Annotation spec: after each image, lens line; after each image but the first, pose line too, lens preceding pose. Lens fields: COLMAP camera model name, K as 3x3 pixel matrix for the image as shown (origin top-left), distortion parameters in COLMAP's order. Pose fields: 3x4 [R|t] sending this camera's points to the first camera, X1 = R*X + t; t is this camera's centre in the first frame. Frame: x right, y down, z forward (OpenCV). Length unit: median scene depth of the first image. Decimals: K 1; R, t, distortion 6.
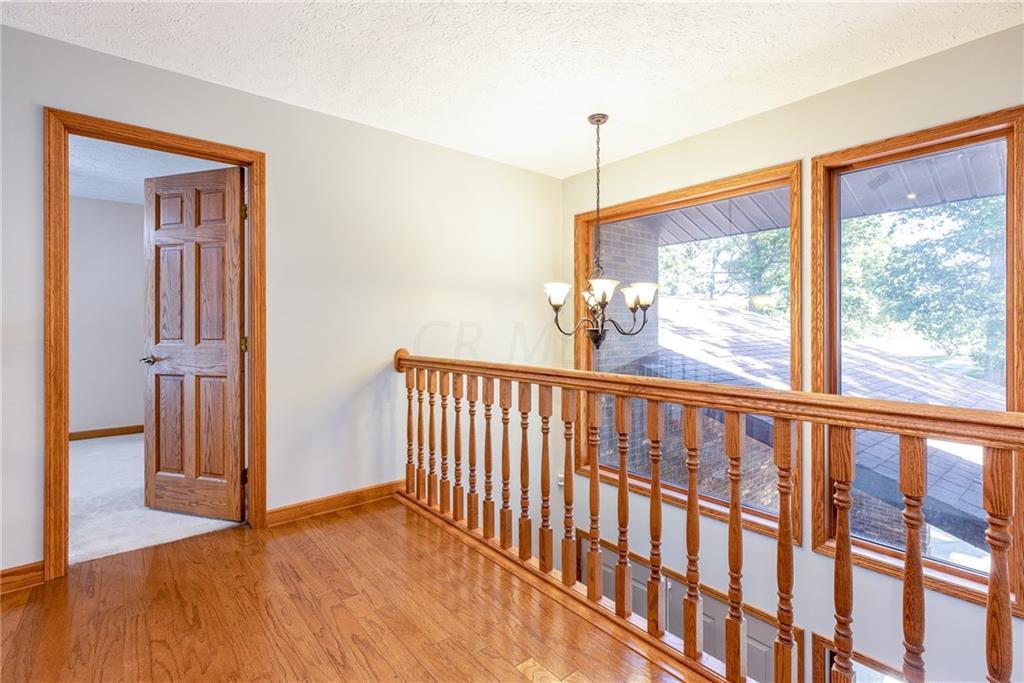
lens RADIAL K [[474.9, 0, 497.4], [0, 474.9, 326.7], [0, 0, 1]] dist [-0.001956, 0.000227]
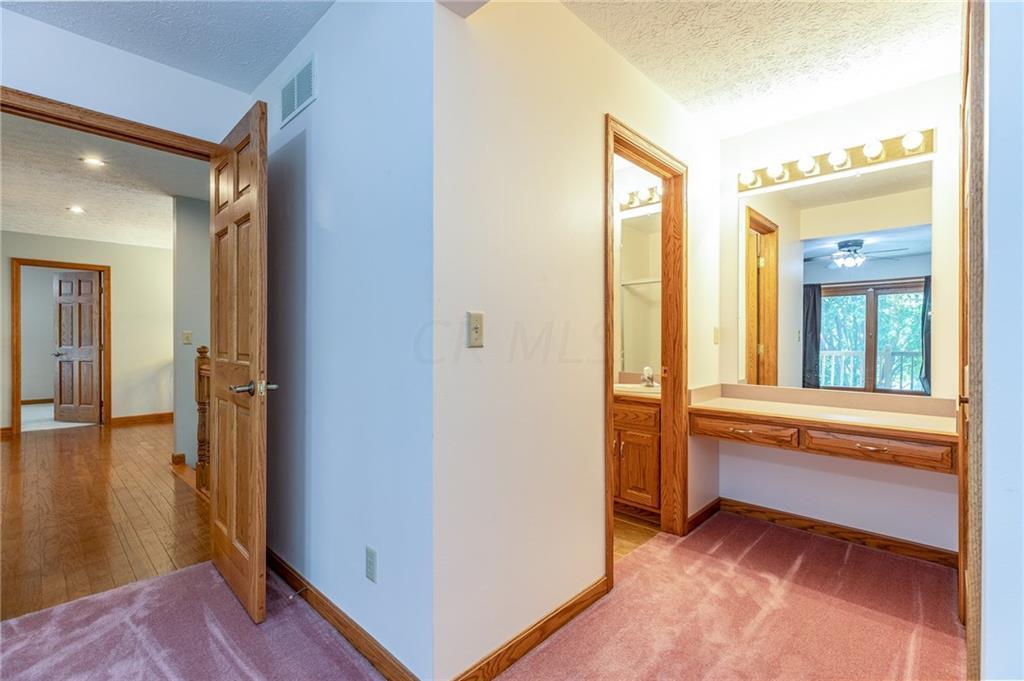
lens RADIAL K [[474.9, 0, 515.5], [0, 474.9, 345.8], [0, 0, 1]] dist [-0.001956, 0.000227]
pose [[0.991784, 0.001946, 0.127906, 1.182443], [-0.002768, 0.999977, 0.006250, 0.009057], [-0.127891, -0.006553, 0.991767, -1.566476]]
